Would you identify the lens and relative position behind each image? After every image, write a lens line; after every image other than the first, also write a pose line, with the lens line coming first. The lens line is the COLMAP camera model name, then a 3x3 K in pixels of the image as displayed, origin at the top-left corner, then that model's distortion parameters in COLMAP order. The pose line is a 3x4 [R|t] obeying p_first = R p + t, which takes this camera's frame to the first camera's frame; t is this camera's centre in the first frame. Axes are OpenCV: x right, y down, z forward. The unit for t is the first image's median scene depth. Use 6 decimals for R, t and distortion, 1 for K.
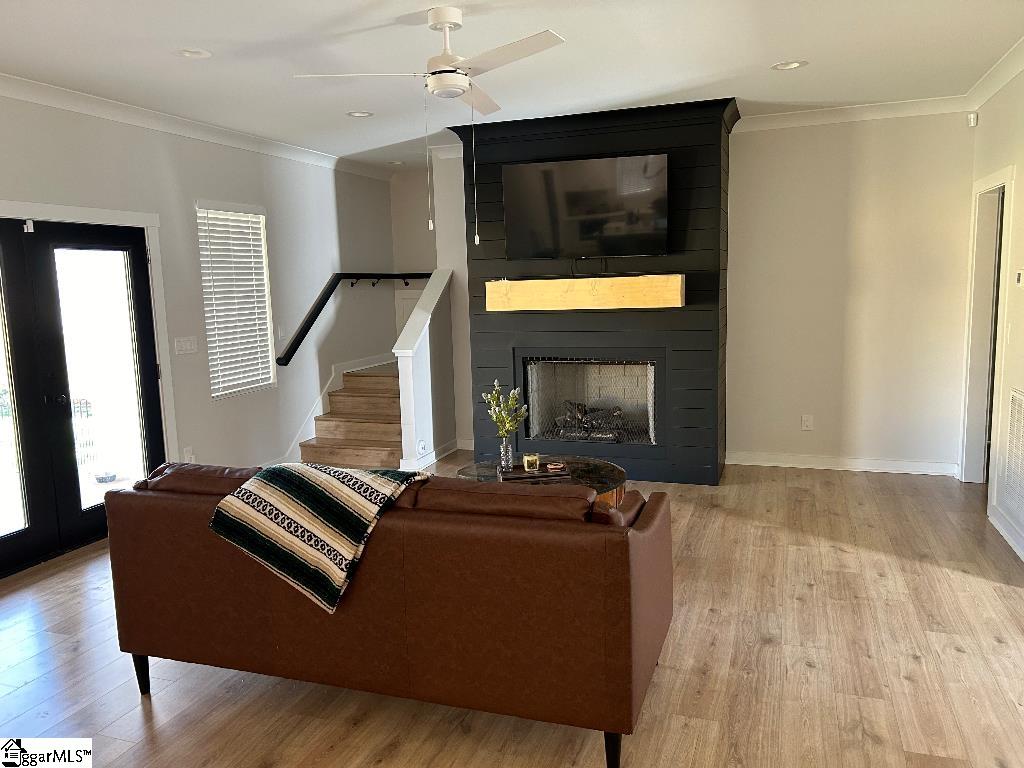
lens RADIAL K [[779.3, 0, 512.0], [0, 779.3, 384.0], [0, 0, 1]] dist [0.001514, -0.001072]
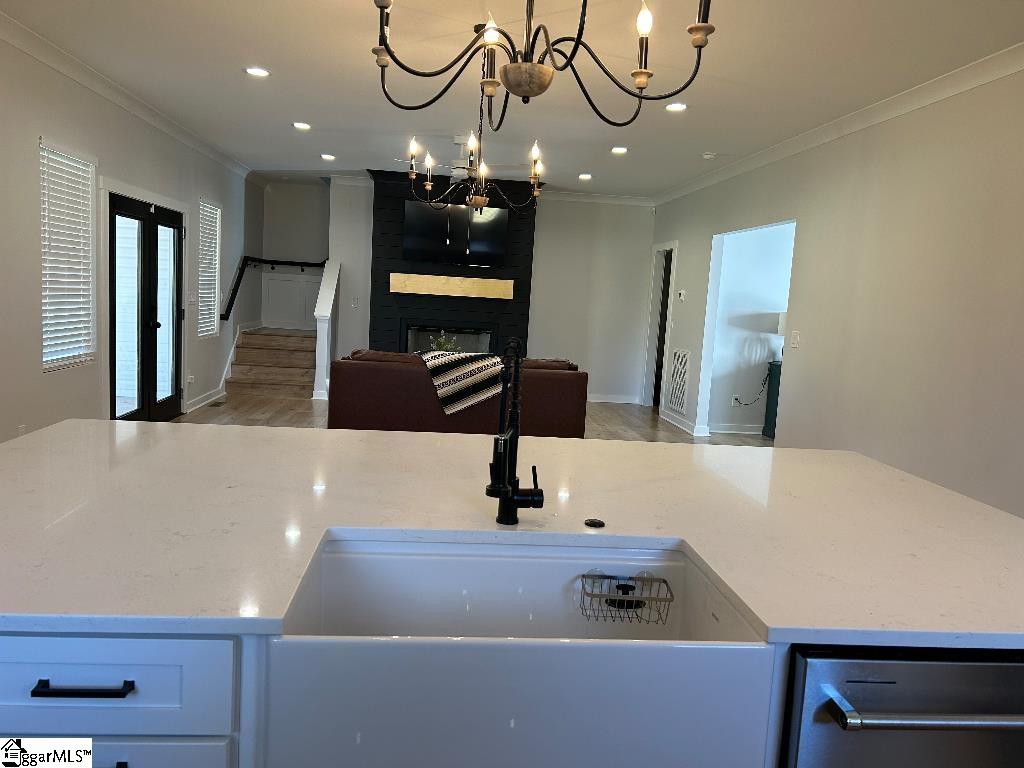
lens RADIAL K [[779.3, 0, 512.0], [0, 779.3, 384.0], [0, 0, 1]] dist [0.001514, -0.001072]
pose [[0.898508, 0.030505, 0.437896, -0.471882], [-0.026024, 0.999530, -0.016233, 0.104406], [-0.438185, 0.003190, 0.898879, -0.480215]]
